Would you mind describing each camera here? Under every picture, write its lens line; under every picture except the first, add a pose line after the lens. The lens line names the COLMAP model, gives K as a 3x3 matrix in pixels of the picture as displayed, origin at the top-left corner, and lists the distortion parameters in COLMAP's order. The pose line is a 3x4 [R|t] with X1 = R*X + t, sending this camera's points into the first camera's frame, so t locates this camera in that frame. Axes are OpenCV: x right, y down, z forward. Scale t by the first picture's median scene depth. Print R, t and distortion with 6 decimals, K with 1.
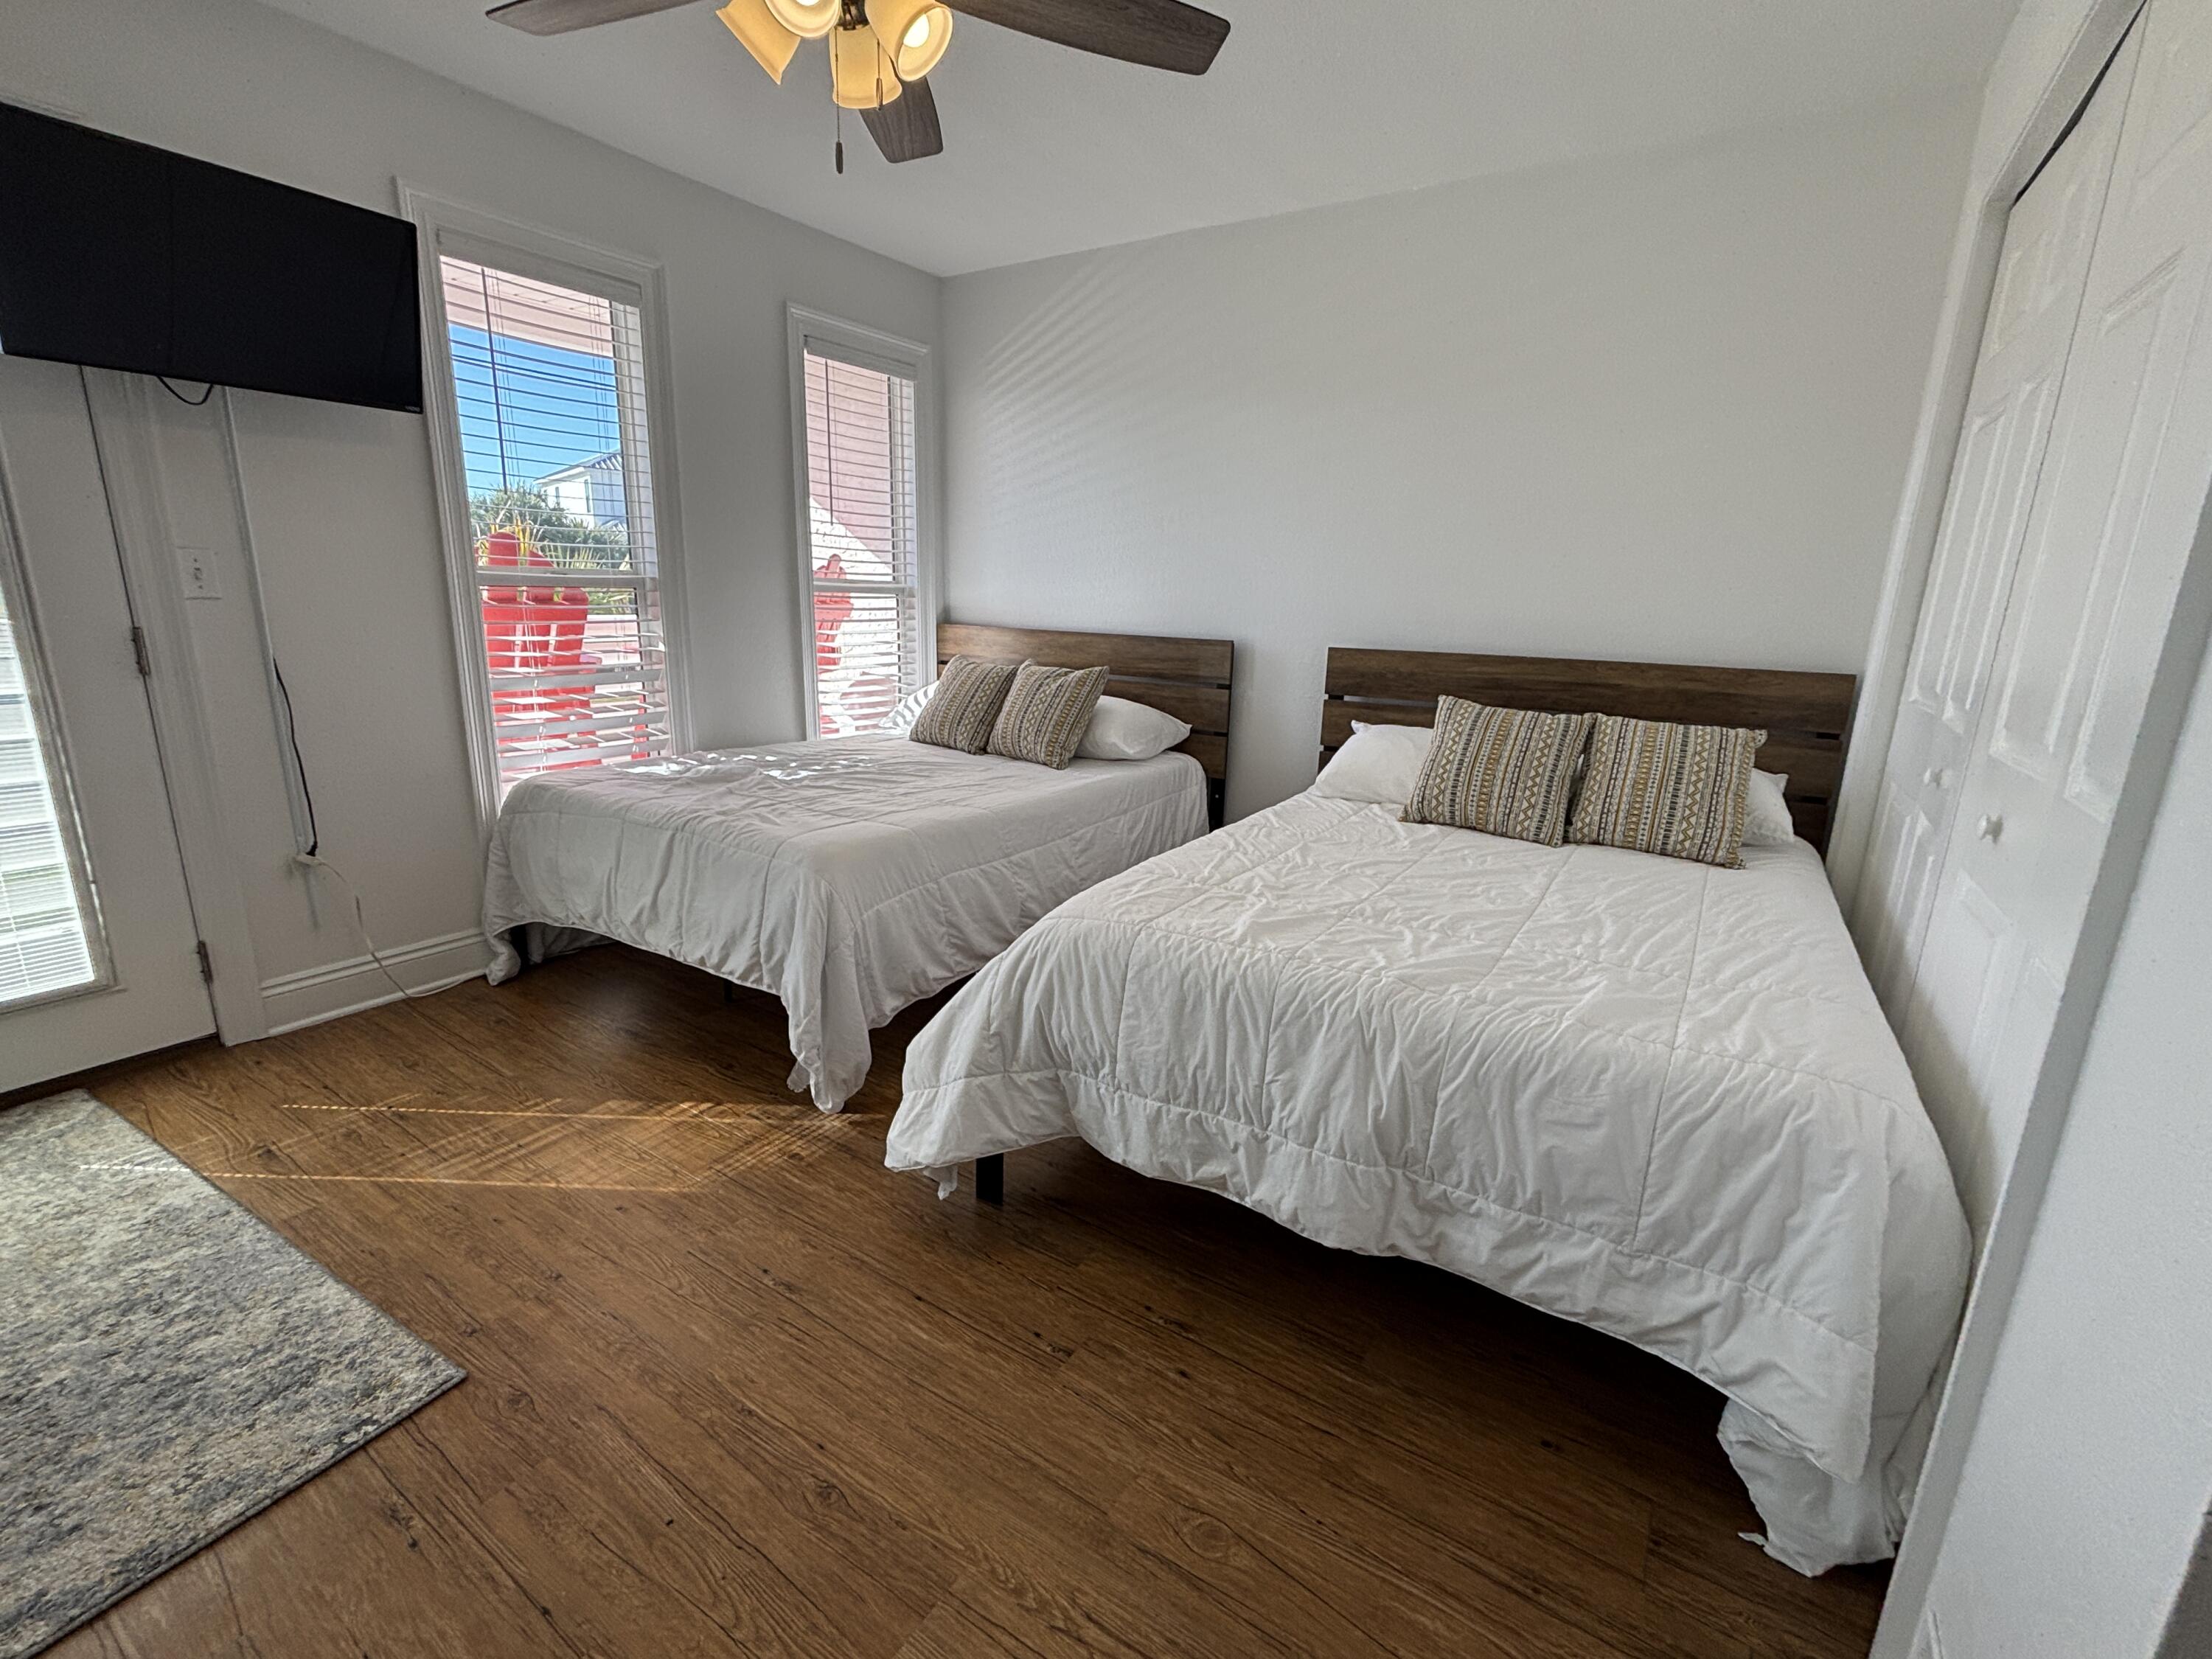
lens RADIAL K [[965.7, 0, 1093.3], [0, 965.7, 825.8], [0, 0, 1]] dist [-0.000764, 0.000728]
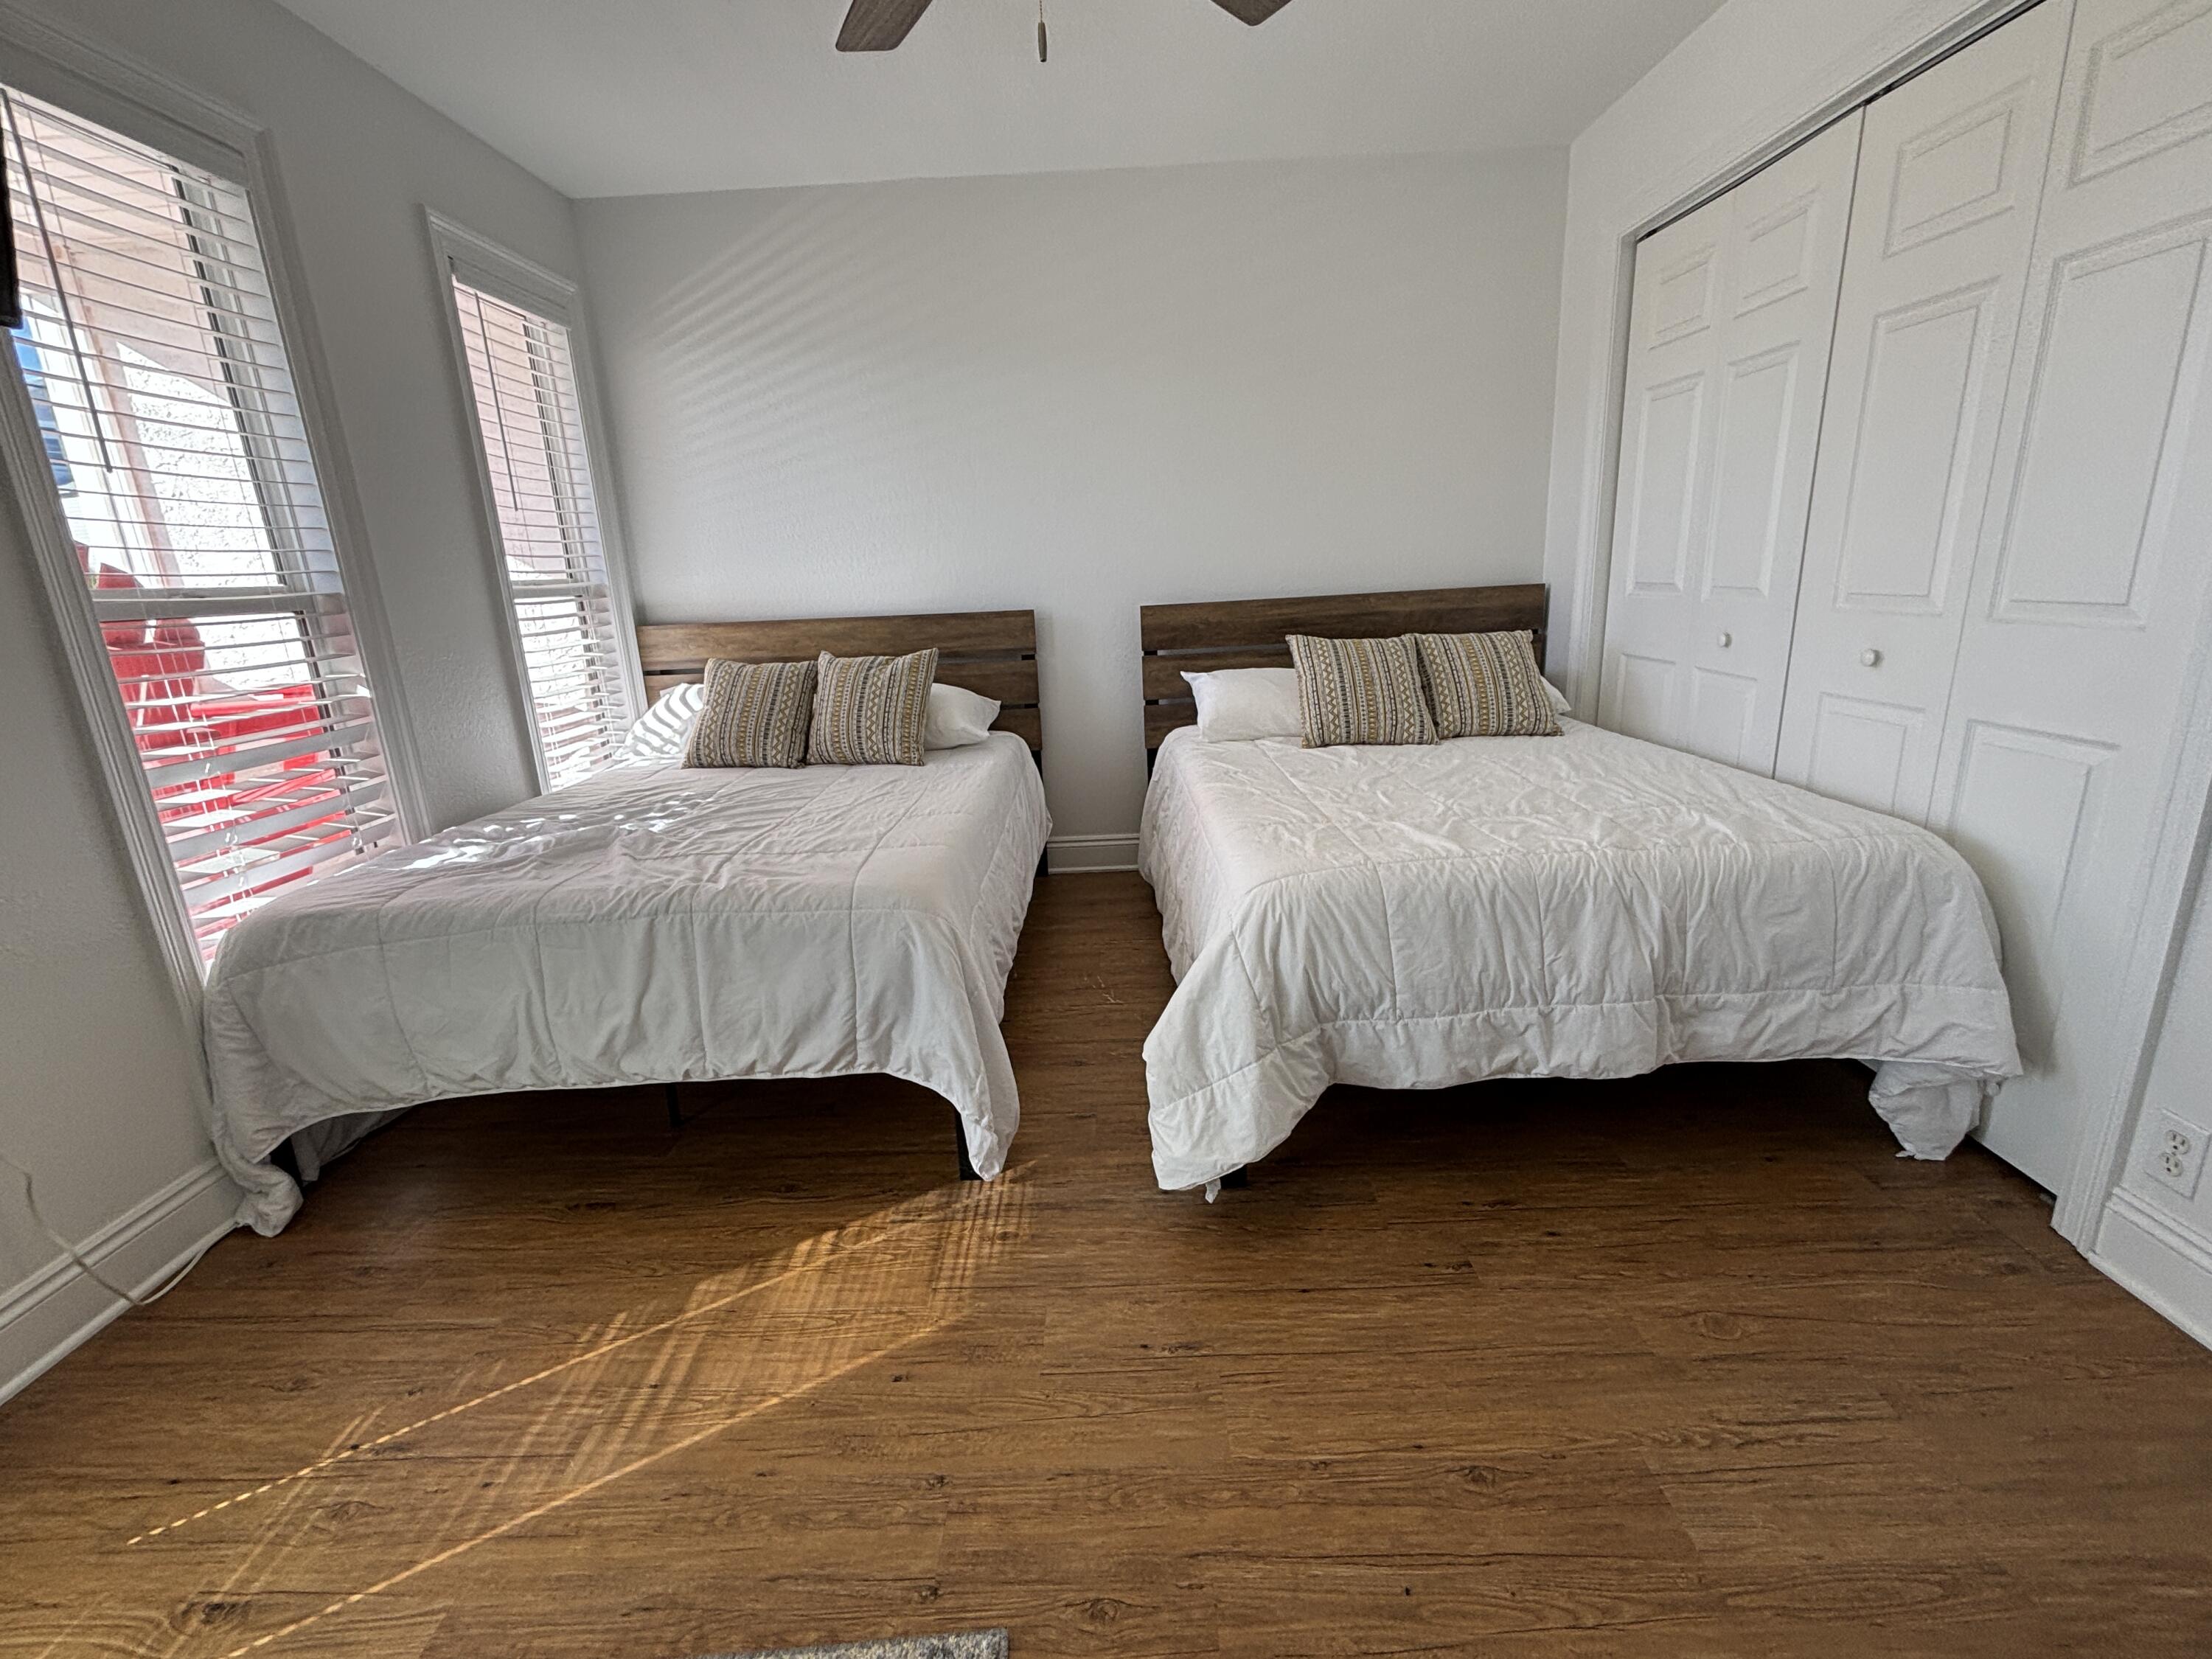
lens RADIAL K [[965.7, 0, 1099.8], [0, 965.7, 825.2], [0, 0, 1]] dist [-0.000764, 0.000728]
pose [[0.837144, -0.205560, 0.506887, -0.544250], [0.195973, 0.977895, 0.072913, -0.054059], [-0.510670, 0.038298, 0.858923, 0.191534]]
